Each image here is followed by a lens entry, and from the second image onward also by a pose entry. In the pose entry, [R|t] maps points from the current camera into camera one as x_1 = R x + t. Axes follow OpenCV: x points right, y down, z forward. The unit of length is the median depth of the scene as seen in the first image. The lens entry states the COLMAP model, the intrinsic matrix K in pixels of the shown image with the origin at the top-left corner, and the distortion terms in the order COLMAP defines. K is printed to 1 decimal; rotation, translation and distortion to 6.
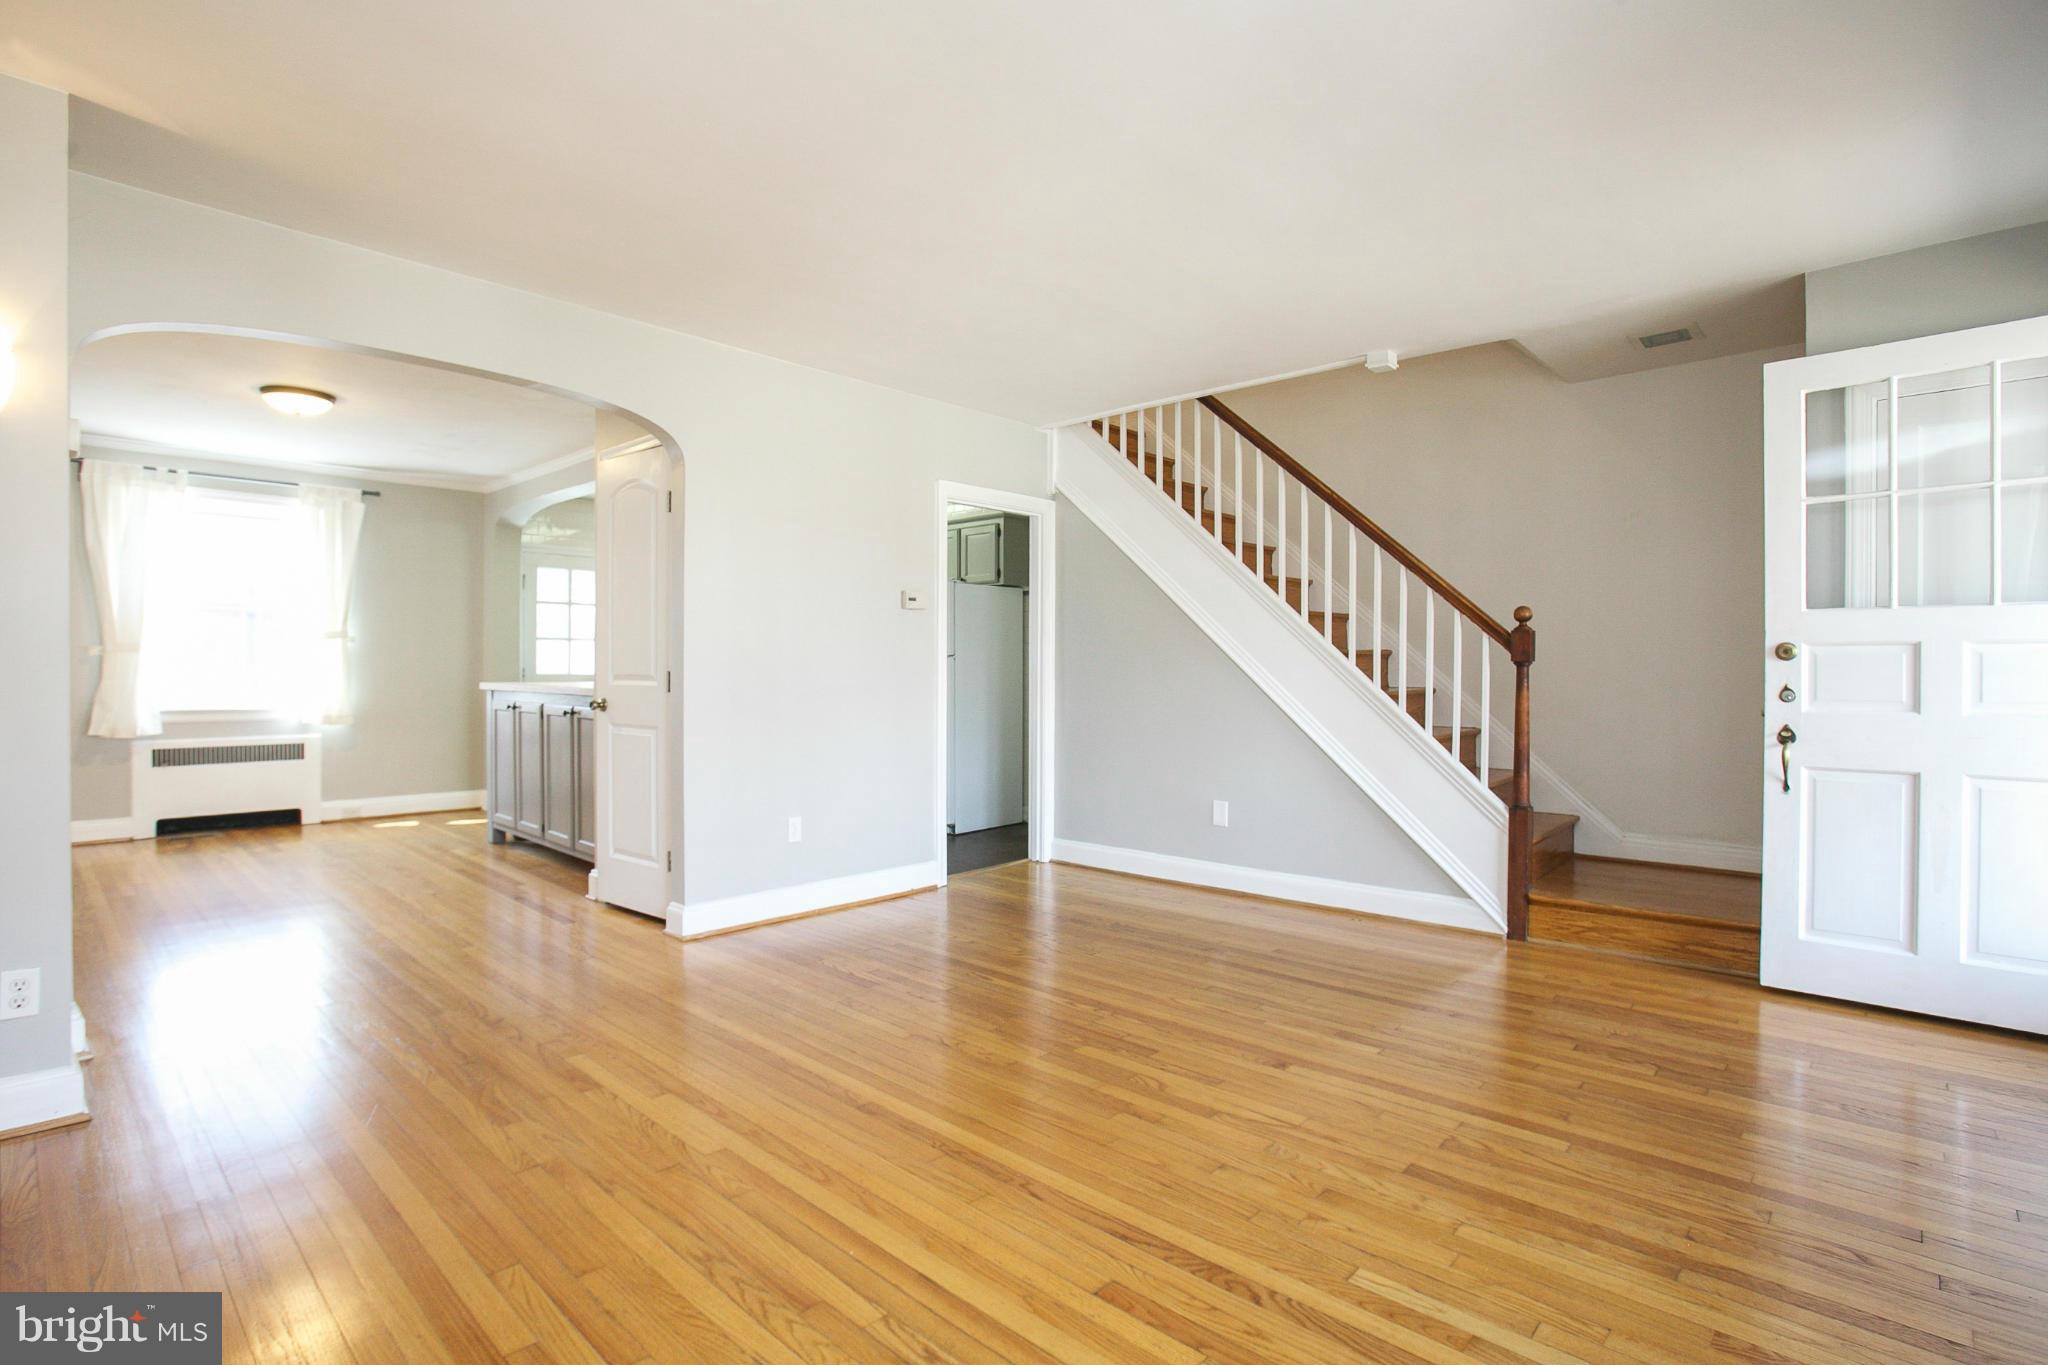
lens RADIAL K [[981.8, 0, 984.7], [0, 981.8, 685.0], [0, 0, 1]] dist [-0.079641, 0.041186]
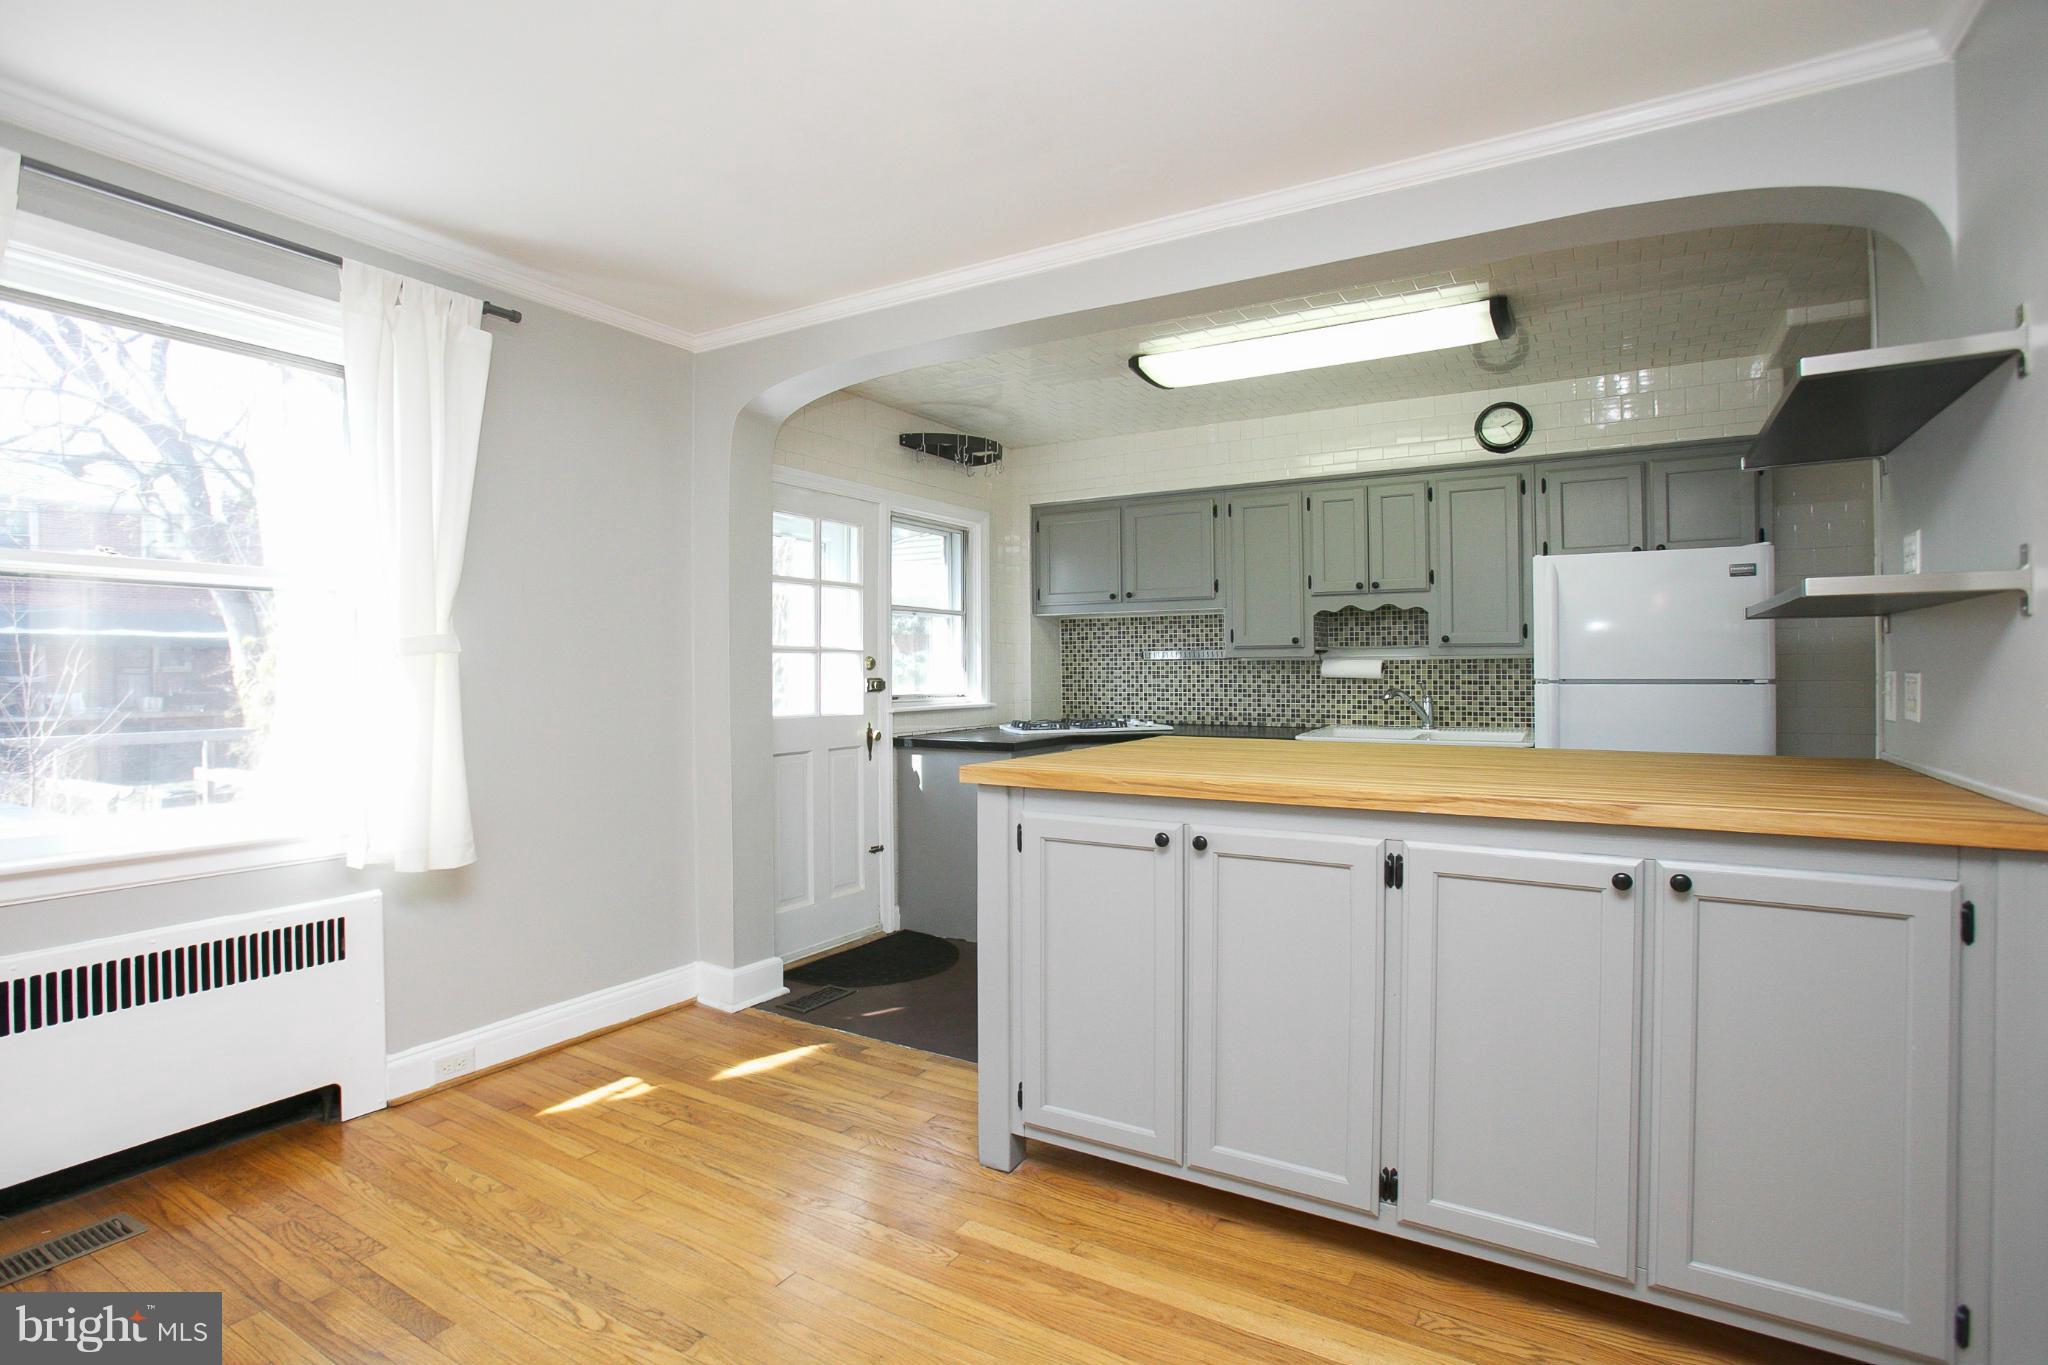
lens RADIAL K [[1020.0, 0, 952.1], [0, 1020.0, 676.0], [0, 0, 1]] dist [-0.004631, -0.000053]
pose [[0.980173, -0.017133, 0.197399, -1.057490], [0.017544, 0.999846, -0.000336, -0.070998], [-0.197363, 0.003793, 0.980323, 1.019017]]
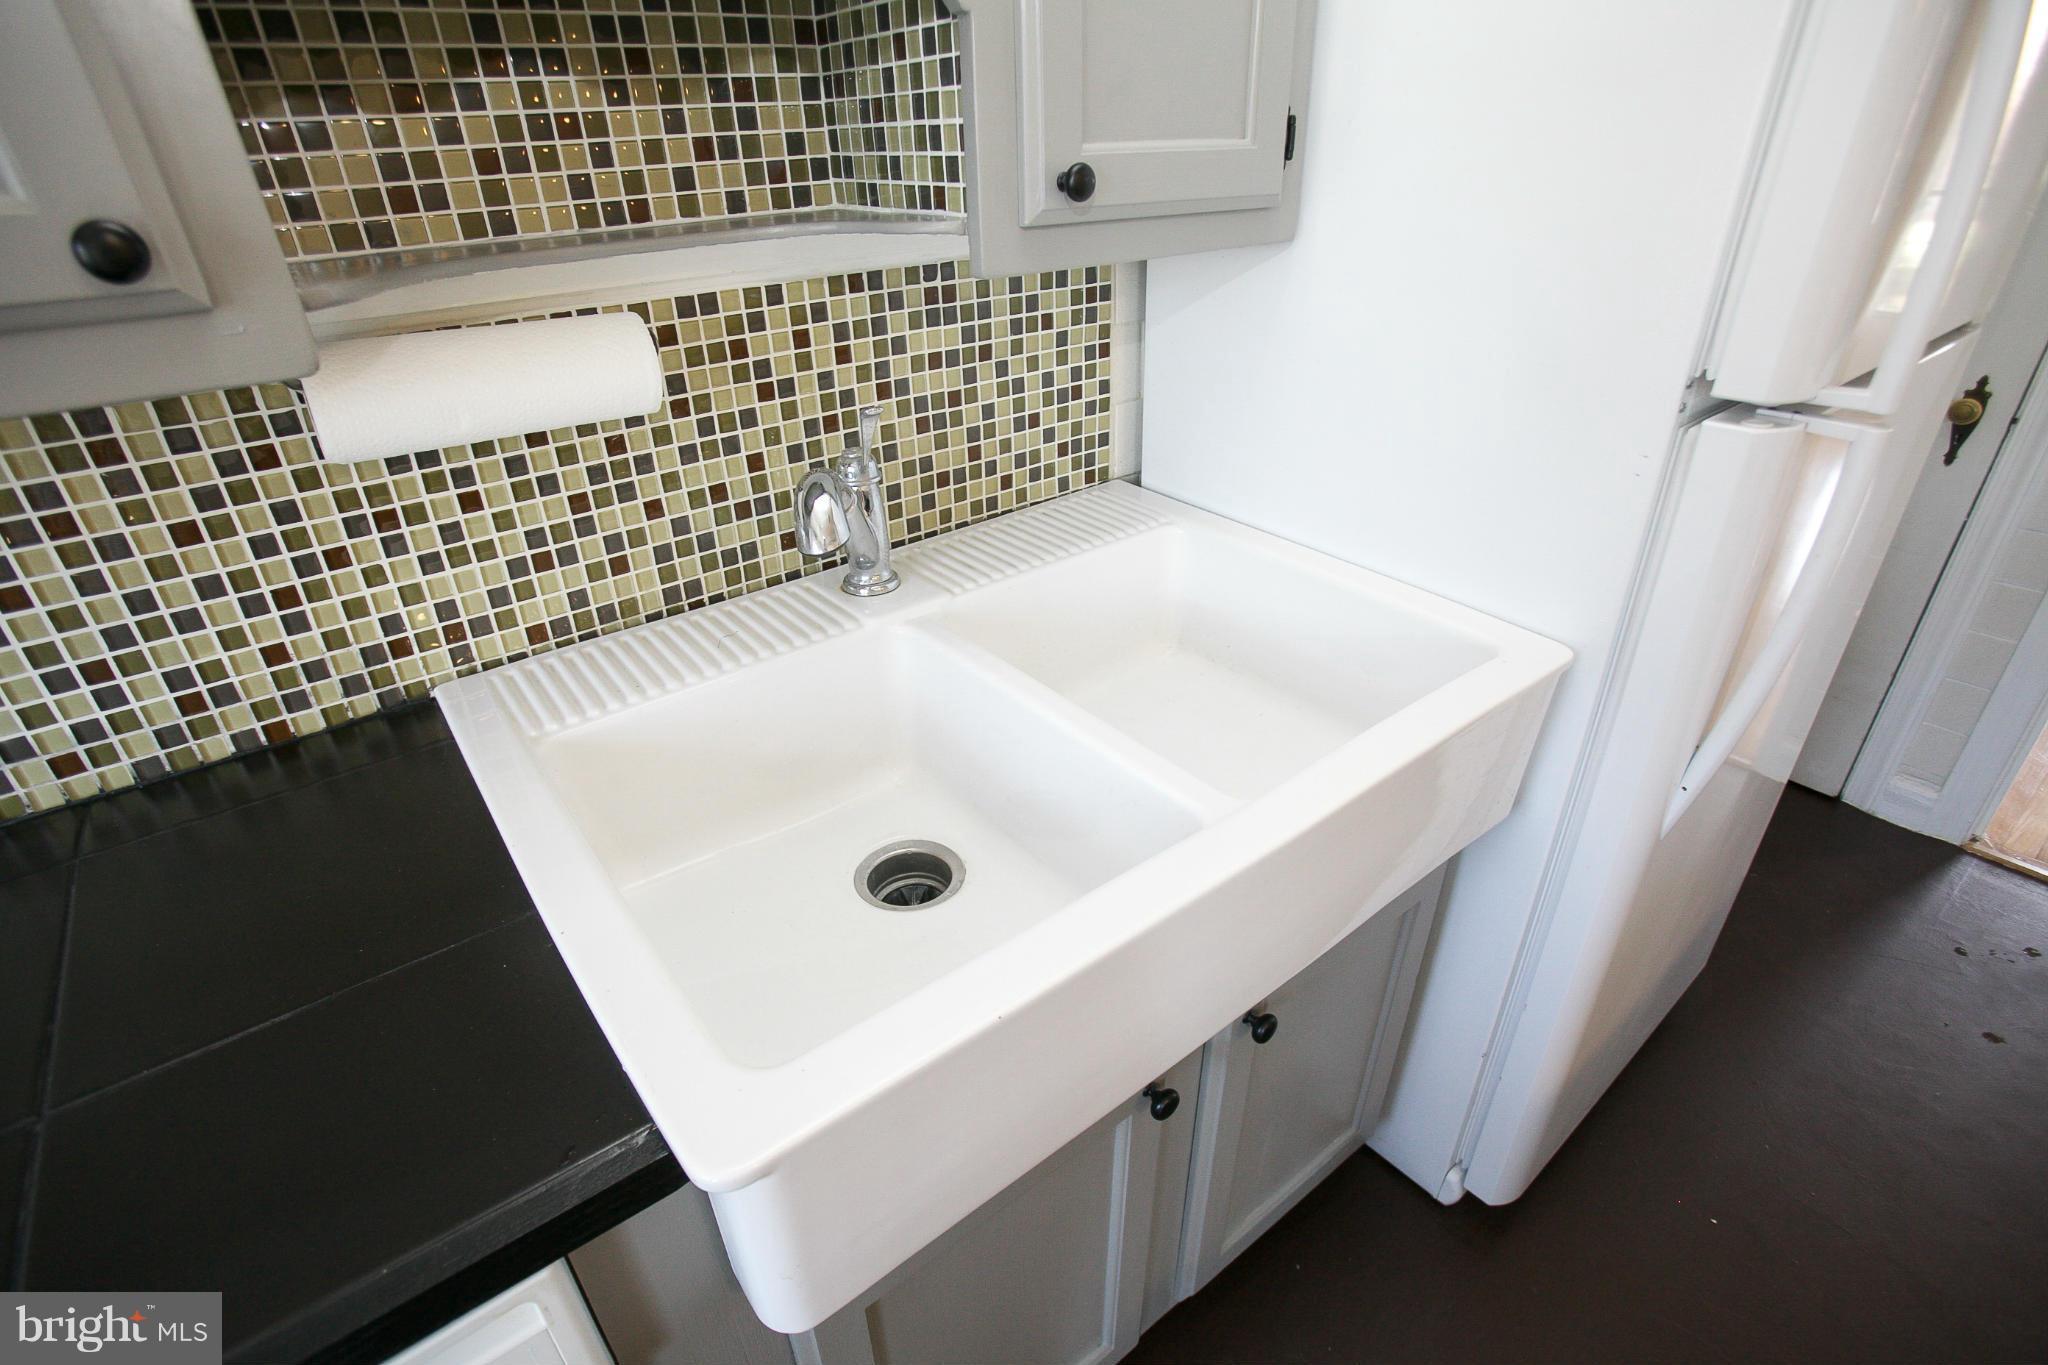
lens RADIAL K [[981.8, 0, 984.7], [0, 981.8, 685.0], [0, 0, 1]] dist [-0.079641, 0.041186]
pose [[0.175923, -0.492548, 0.852319, -0.458771], [0.056657, 0.869453, 0.490755, -0.115431], [-0.982772, -0.038046, 0.180863, 2.111820]]
